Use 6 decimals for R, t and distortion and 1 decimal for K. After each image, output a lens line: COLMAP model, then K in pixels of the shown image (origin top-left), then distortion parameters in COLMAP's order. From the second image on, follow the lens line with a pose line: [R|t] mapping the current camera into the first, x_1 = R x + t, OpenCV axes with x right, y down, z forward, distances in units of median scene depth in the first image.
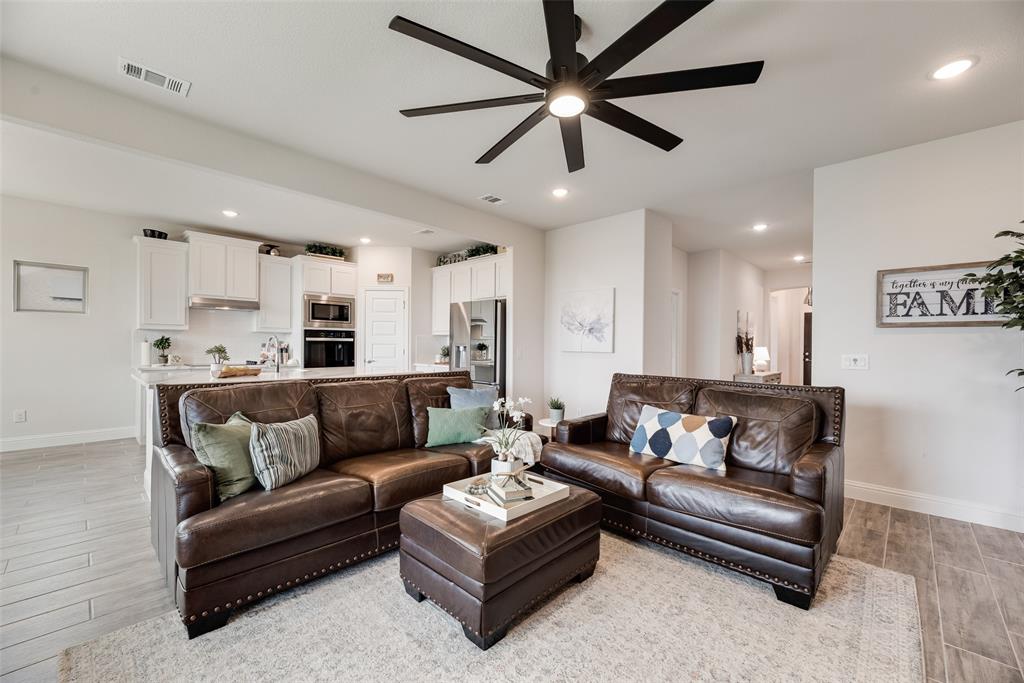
lens RADIAL K [[409.2, 0, 516.3], [0, 409.2, 346.3], [0, 0, 1]] dist [-0.007942, 0.001971]
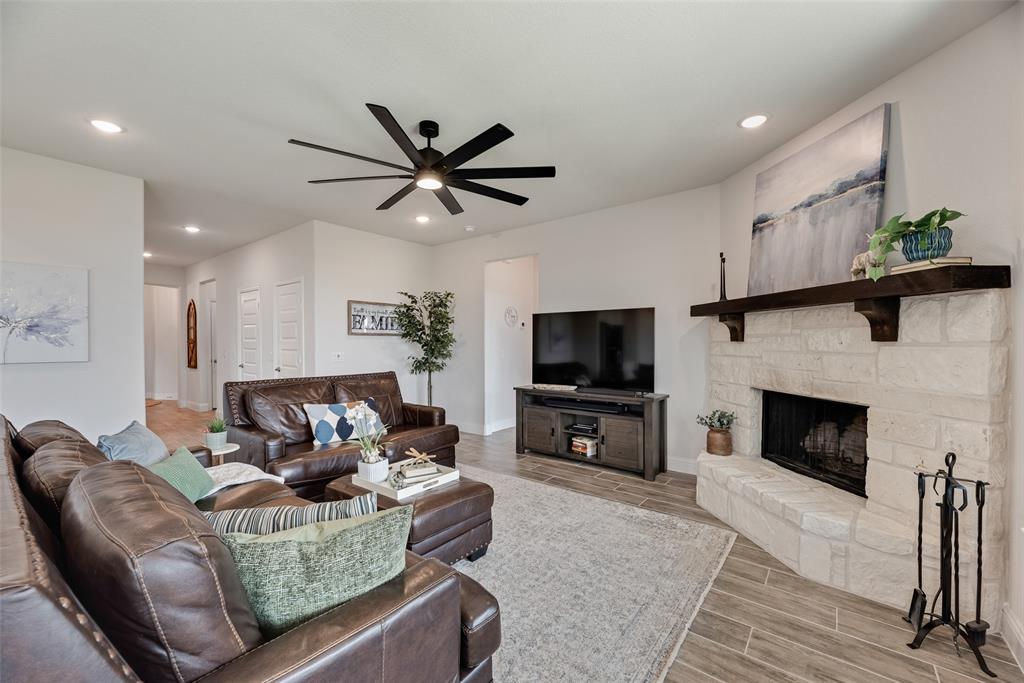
lens RADIAL K [[409.2, 0, 512.1], [0, 409.2, 340.4], [0, 0, 1]] dist [-0.007942, 0.001971]
pose [[-0.088301, -0.006330, 0.996074, -0.438262], [0.004147, 0.999969, 0.006723, -0.018846], [-0.996085, 0.004724, -0.088272, 0.279283]]
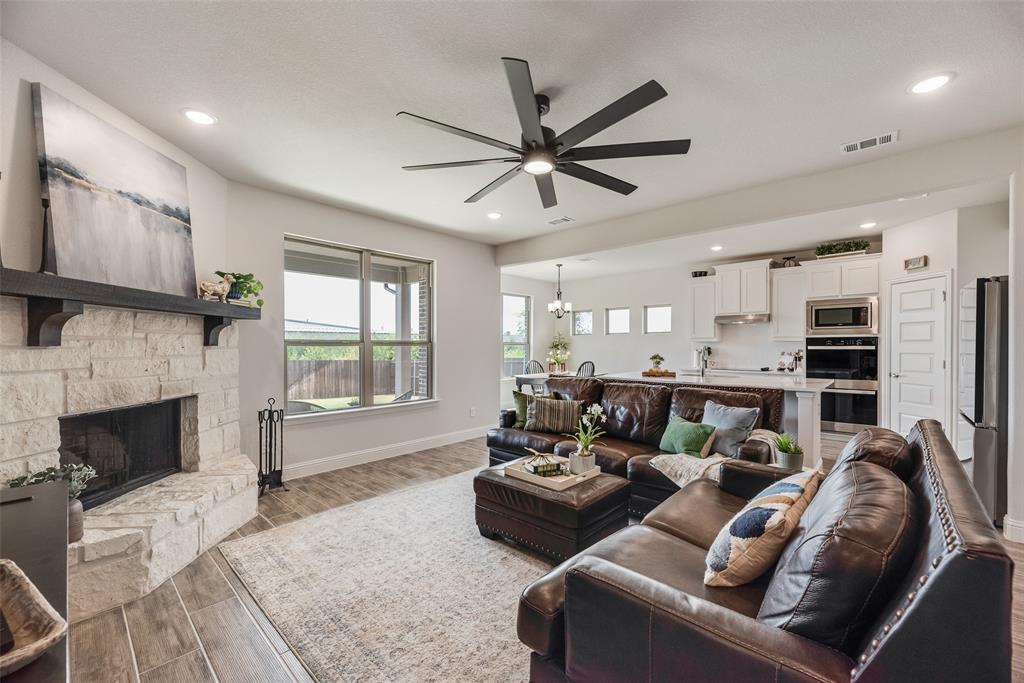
lens RADIAL K [[413.9, 0, 511.6], [0, 413.9, 348.7], [0, 0, 1]] dist [0.001375, 0.000022]
pose [[0.010593, -0.000328, -0.999944, 0.468703], [-0.004488, 0.999990, -0.000375, -0.011839], [0.999934, 0.004491, 0.010592, 0.300707]]
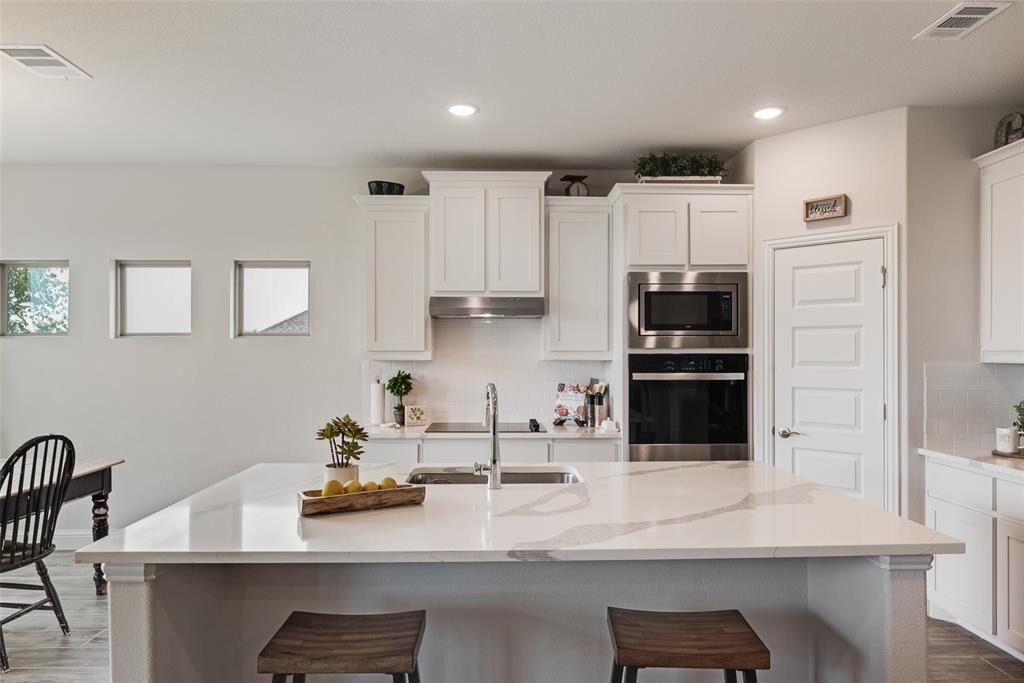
lens RADIAL K [[670.5, 0, 513.2], [0, 670.5, 353.4], [0, 0, 1]] dist [-0.001152, 0.005299]
pose [[0.704118, -0.009238, -0.710023, -0.104399], [0.001589, 0.999933, -0.011433, -0.035215], [0.710081, 0.006922, 0.704086, 0.425938]]
